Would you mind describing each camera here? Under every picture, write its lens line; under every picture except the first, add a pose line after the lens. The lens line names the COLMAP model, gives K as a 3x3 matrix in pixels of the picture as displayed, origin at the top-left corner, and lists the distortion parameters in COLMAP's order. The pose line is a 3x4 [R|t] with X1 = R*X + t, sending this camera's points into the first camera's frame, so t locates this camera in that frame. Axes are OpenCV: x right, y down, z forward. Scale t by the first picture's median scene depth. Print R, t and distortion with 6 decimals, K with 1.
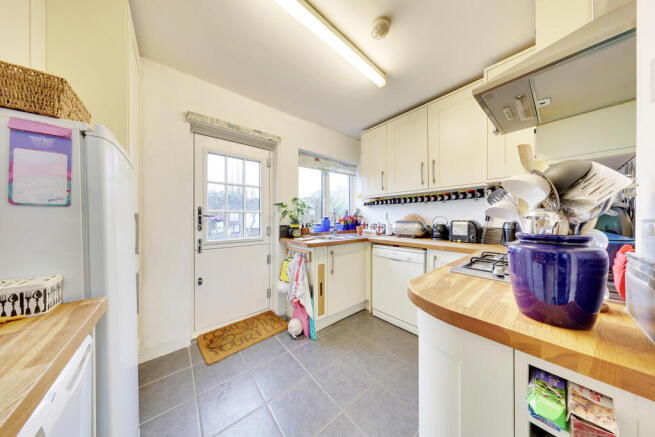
lens RADIAL K [[187.7, 0, 327.5], [0, 187.7, 218.5], [0, 0, 1]] dist [-0.000098, 0.000000]
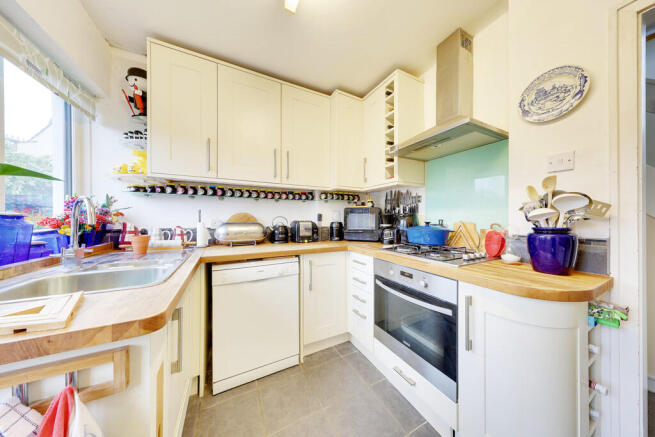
lens RADIAL K [[197.1, 0, 327.5], [0, 197.1, 218.5], [0, 0, 1]] dist [0.000609, 0.000011]
pose [[0.206297, -0.008333, 0.978454, -0.279937], [-0.008251, 0.999913, 0.010256, -0.013850], [-0.978455, -0.010189, 0.206211, 0.601486]]
